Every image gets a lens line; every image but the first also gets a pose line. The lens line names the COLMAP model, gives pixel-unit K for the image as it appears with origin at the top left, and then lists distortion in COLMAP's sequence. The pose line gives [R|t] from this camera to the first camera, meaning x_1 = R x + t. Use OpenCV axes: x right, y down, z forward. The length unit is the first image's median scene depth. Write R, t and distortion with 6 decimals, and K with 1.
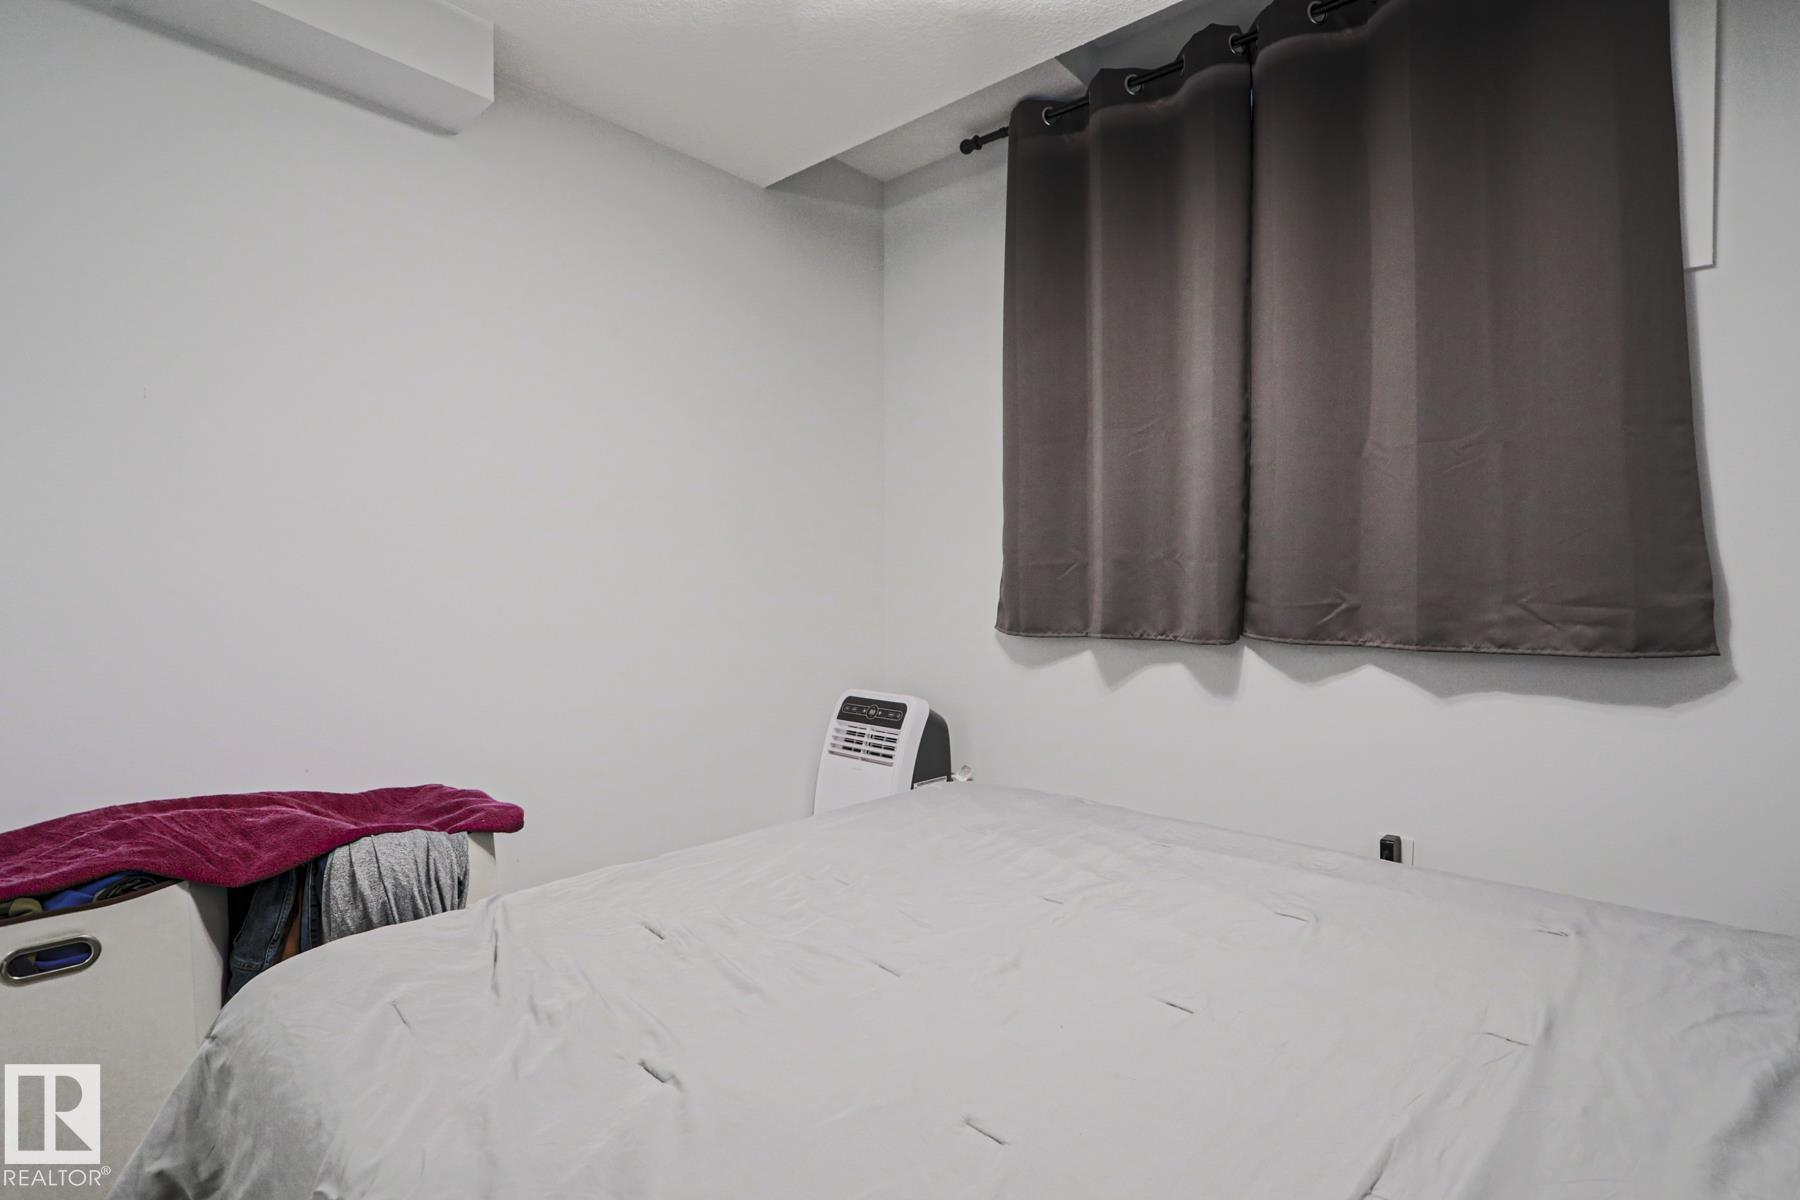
lens RADIAL K [[918.0, 0, 908.7], [0, 918.0, 615.4], [0, 0, 1]] dist [-0.051198, 0.000209]
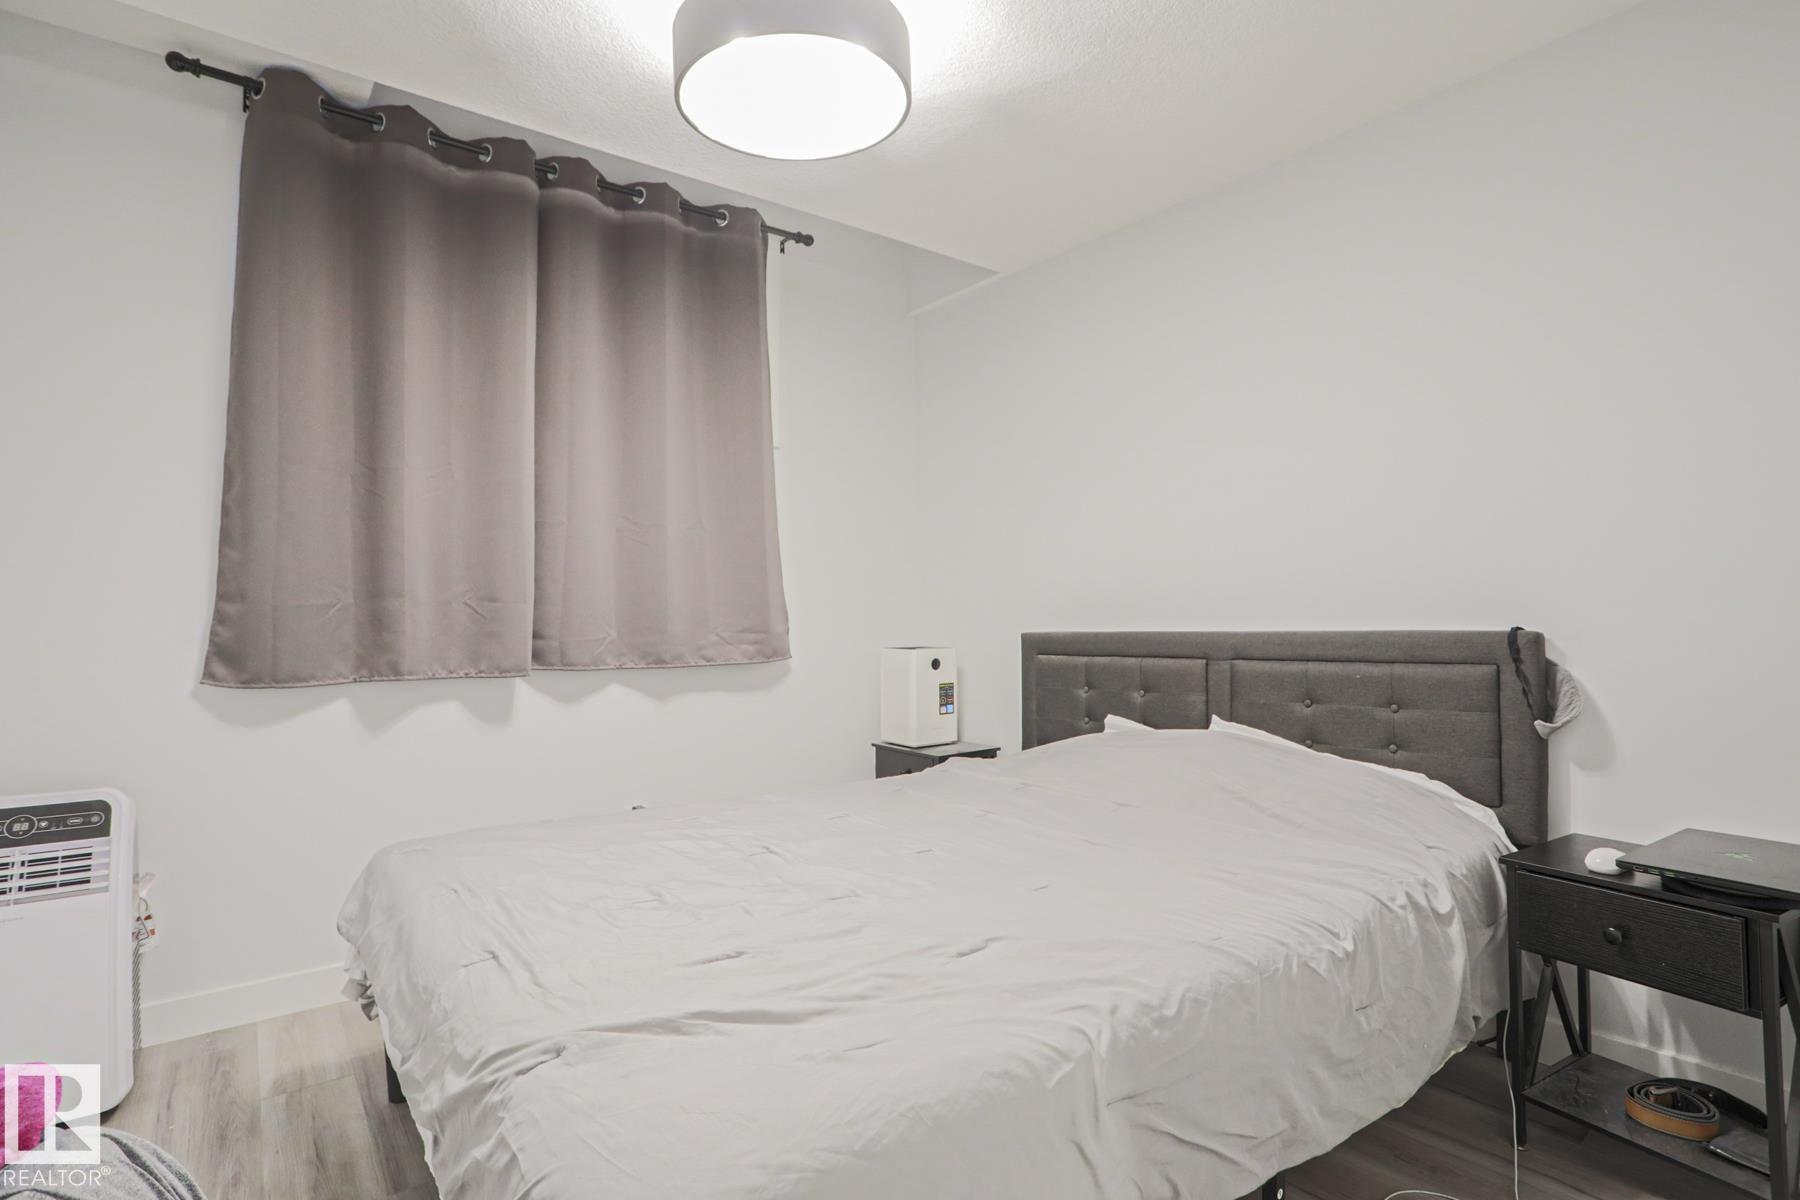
lens RADIAL K [[889.7, 0, 901.0], [0, 889.7, 620.4], [0, 0, 1]] dist [0.000499, 0.000506]
pose [[0.176339, -0.003755, 0.984322, -0.652069], [0.046397, 0.998913, -0.004501, -0.010654], [-0.983235, 0.046463, 0.176321, 0.316248]]
